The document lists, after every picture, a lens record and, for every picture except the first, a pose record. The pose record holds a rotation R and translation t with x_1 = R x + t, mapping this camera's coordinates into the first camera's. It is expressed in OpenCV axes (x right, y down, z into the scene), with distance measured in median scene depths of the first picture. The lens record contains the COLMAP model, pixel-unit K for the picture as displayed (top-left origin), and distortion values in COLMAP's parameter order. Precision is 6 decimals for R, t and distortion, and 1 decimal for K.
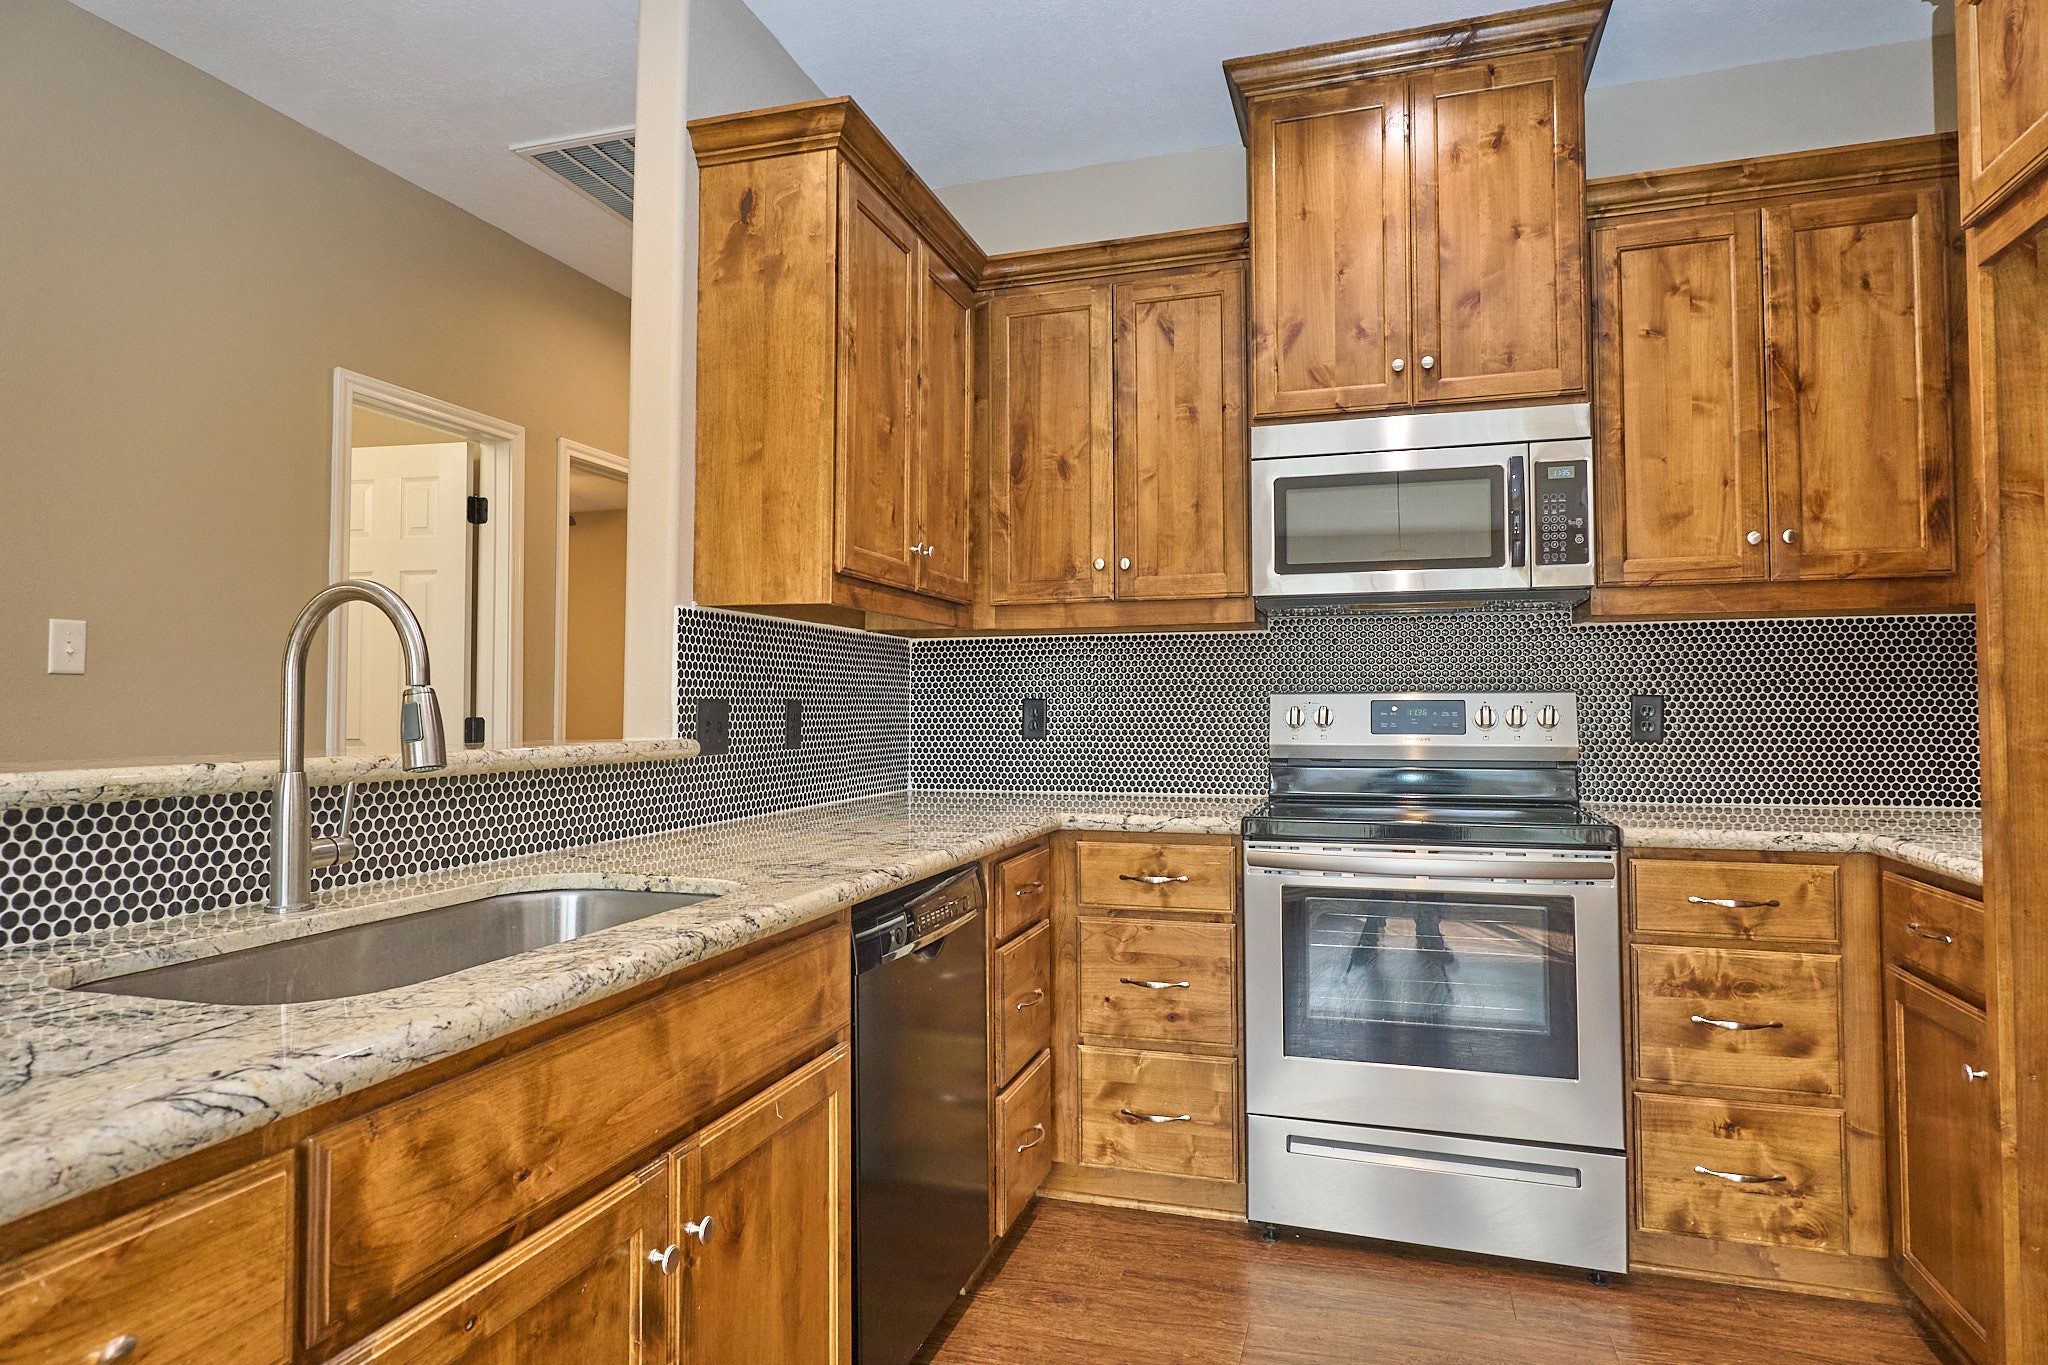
lens RADIAL K [[1171.3, 0, 1022.7], [0, 1171.3, 672.0], [0, 0, 1]] dist [0.000297, 0.000460]
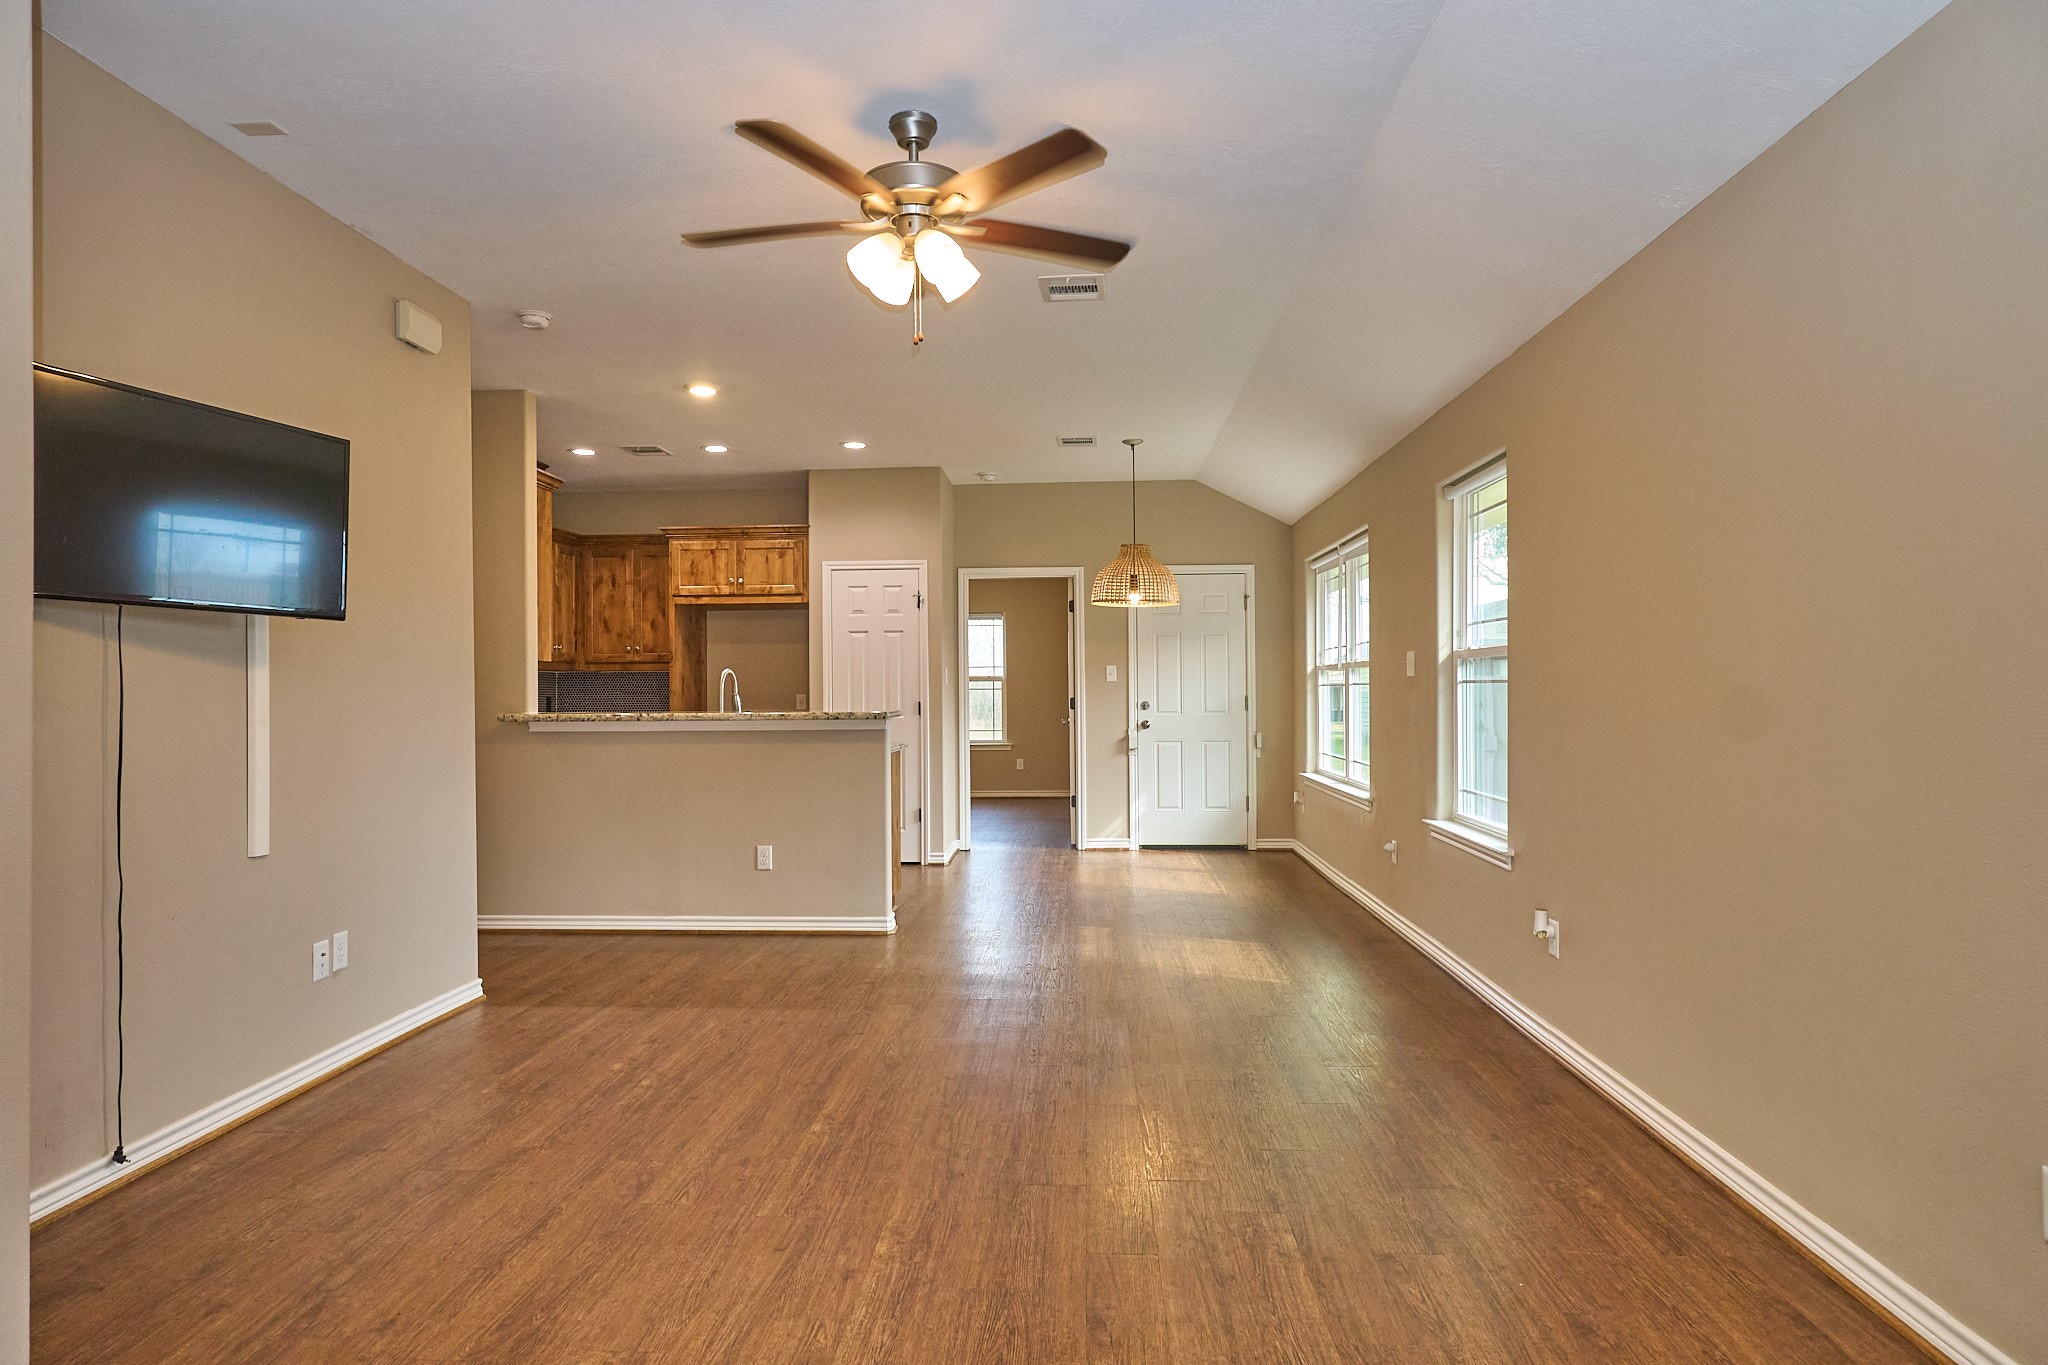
lens RADIAL K [[1183.3, 0, 1022.9], [0, 1183.3, 673.9], [0, 0, 1]] dist [0.000563, -0.001016]
pose [[-0.246855, 0.021348, 0.968817, -2.755949], [-0.020997, 0.999405, -0.027373, 0.019133], [-0.968825, -0.027100, -0.246260, 0.550648]]
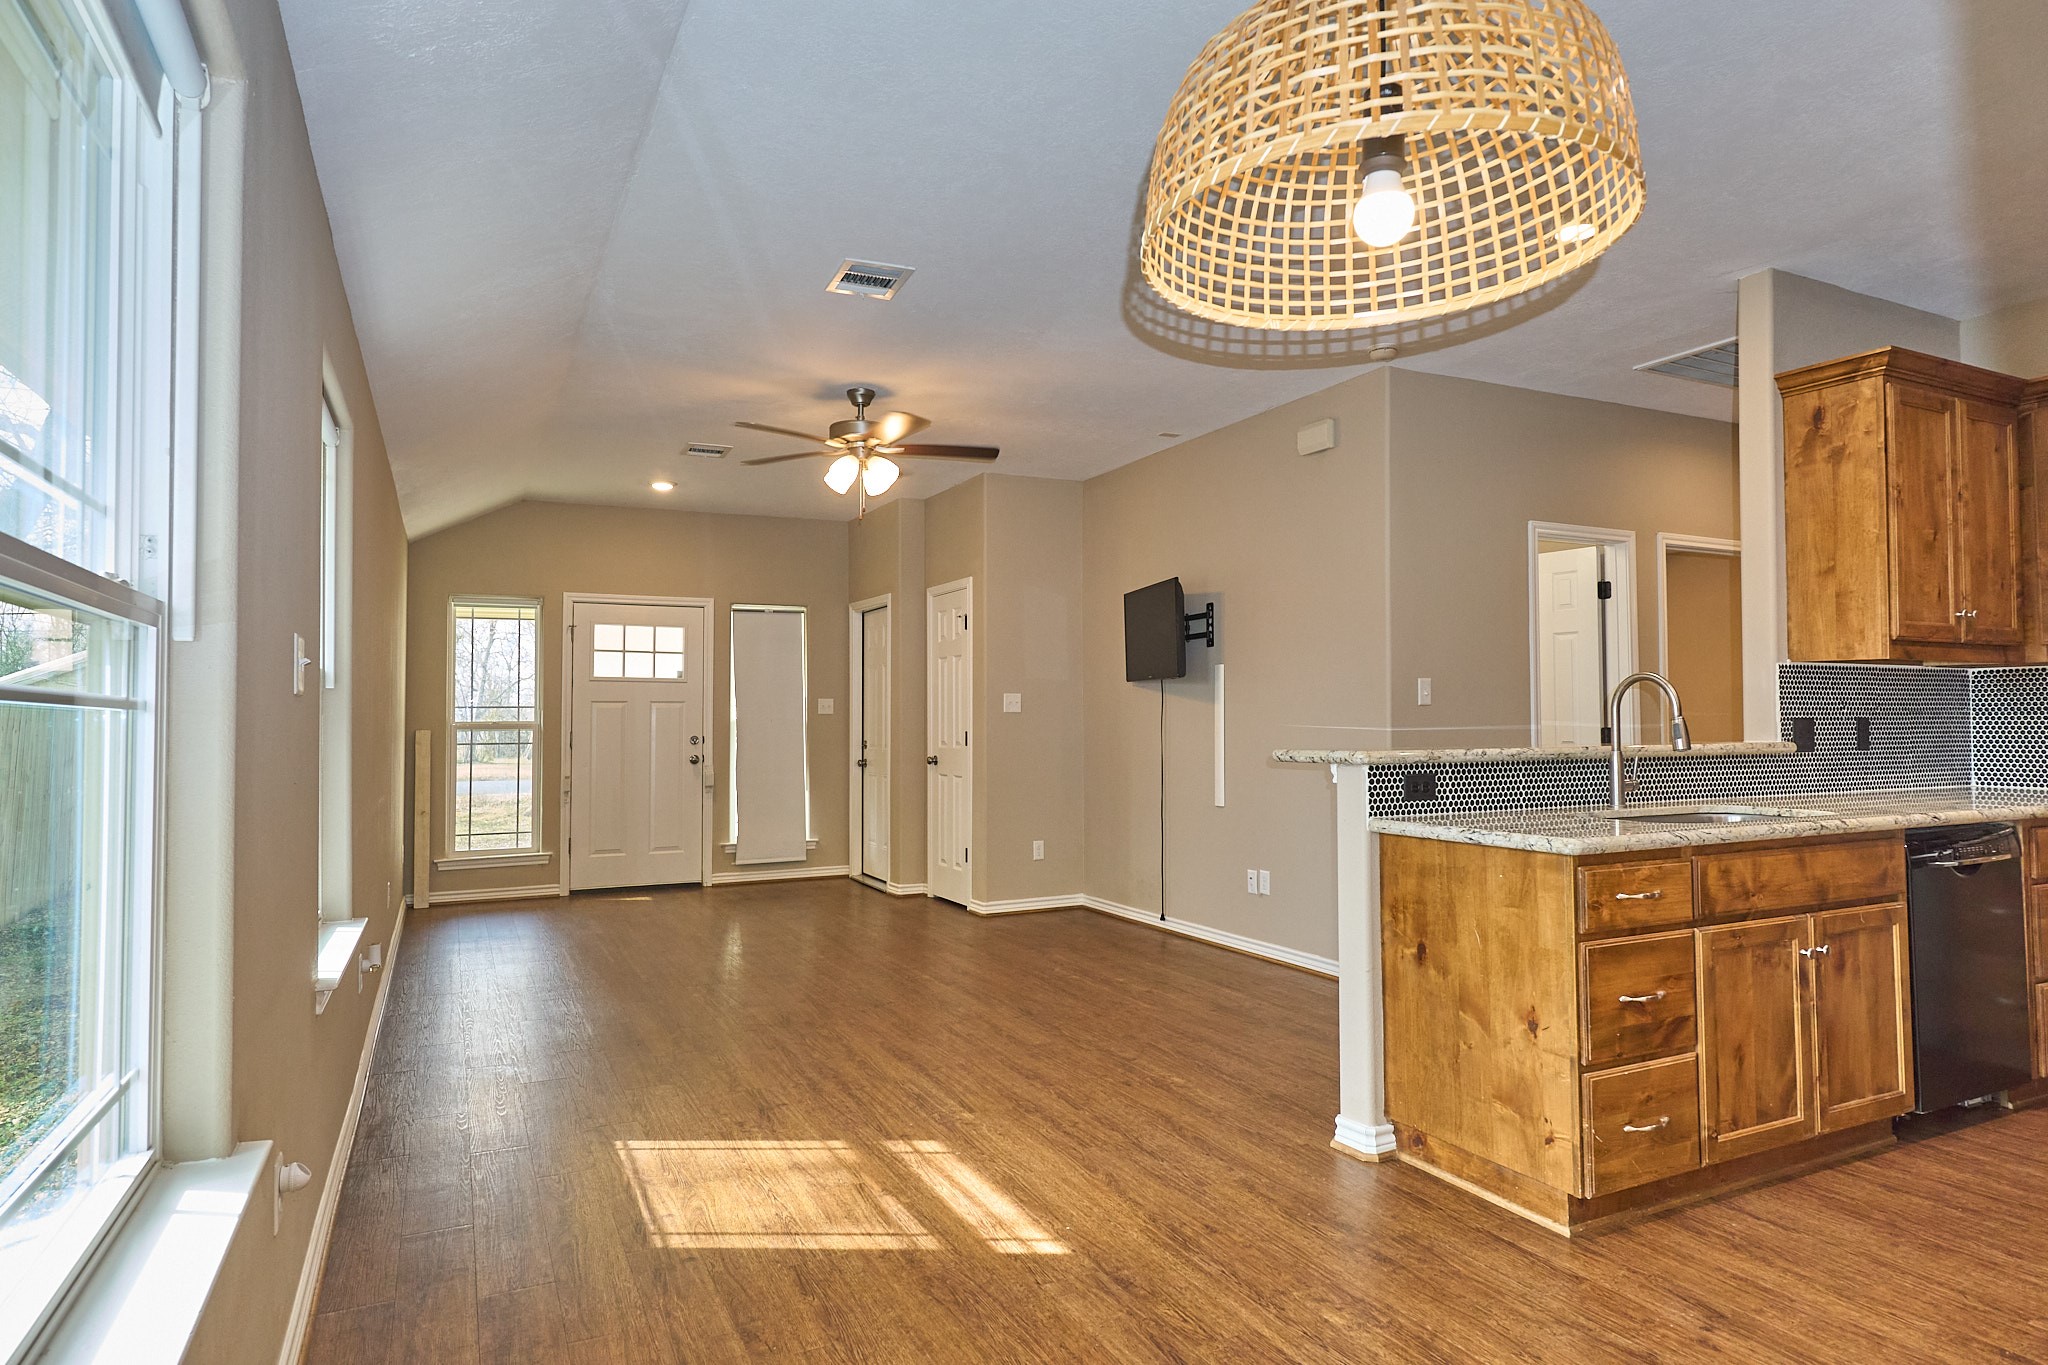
lens RADIAL K [[1171.3, 0, 1022.7], [0, 1171.3, 672.0], [0, 0, 1]] dist [0.000297, 0.000460]
pose [[0.687480, -0.028701, -0.725636, 0.165920], [0.023445, 0.999575, -0.017324, -0.036387], [0.725825, -0.005102, 0.687861, -0.867732]]
